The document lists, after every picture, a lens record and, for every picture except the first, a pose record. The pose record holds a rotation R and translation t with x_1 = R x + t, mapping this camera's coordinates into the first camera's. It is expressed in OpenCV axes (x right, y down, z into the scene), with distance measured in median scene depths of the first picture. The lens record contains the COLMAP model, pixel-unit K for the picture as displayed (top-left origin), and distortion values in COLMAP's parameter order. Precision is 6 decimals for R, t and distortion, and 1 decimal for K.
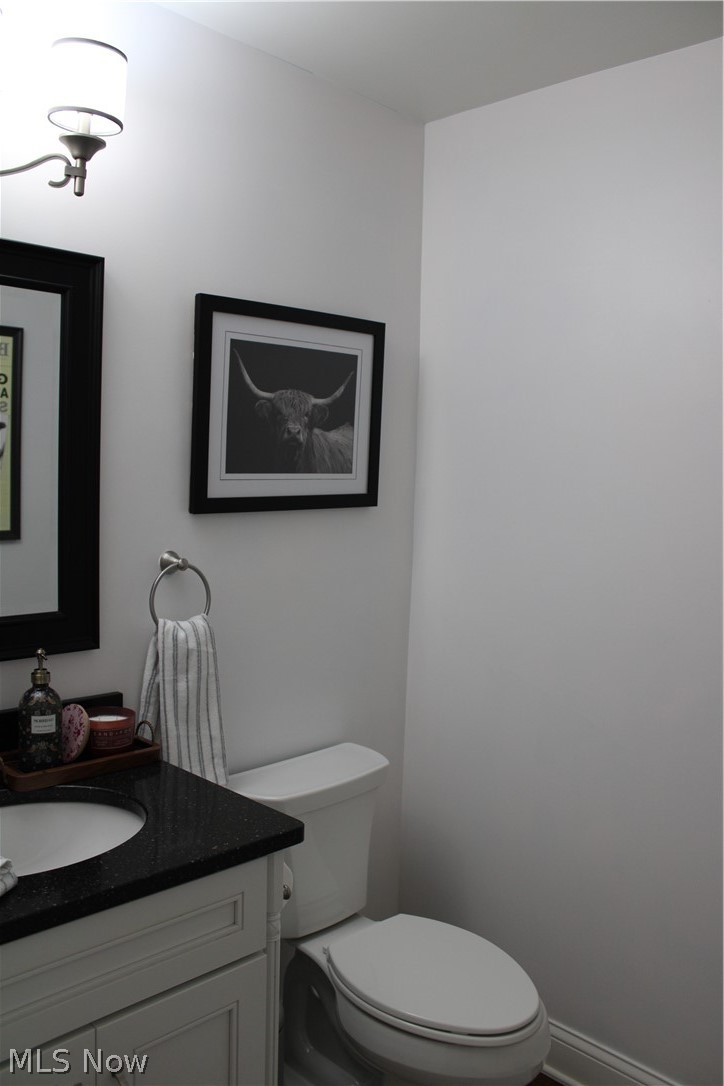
lens RADIAL K [[884.5, 0, 362.0], [0, 884.5, 543.0], [0, 0, 1]] dist [-0.102749, 0.005472]
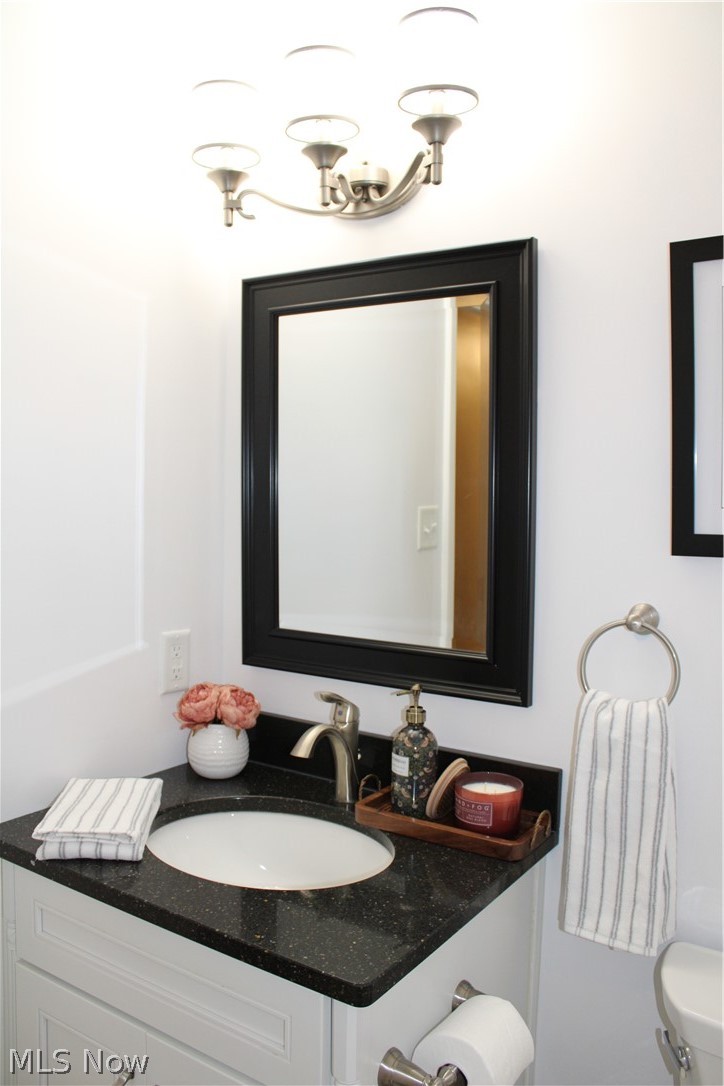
lens RADIAL K [[837.9, 0, 362.0], [0, 837.9, 543.0], [0, 0, 1]] dist [-0.171325, 0.001828]
pose [[0.169809, 0.026729, -0.985114, 0.436233], [-0.088667, 0.995992, 0.011740, -0.028558], [0.981480, 0.085353, 0.171498, 0.701321]]
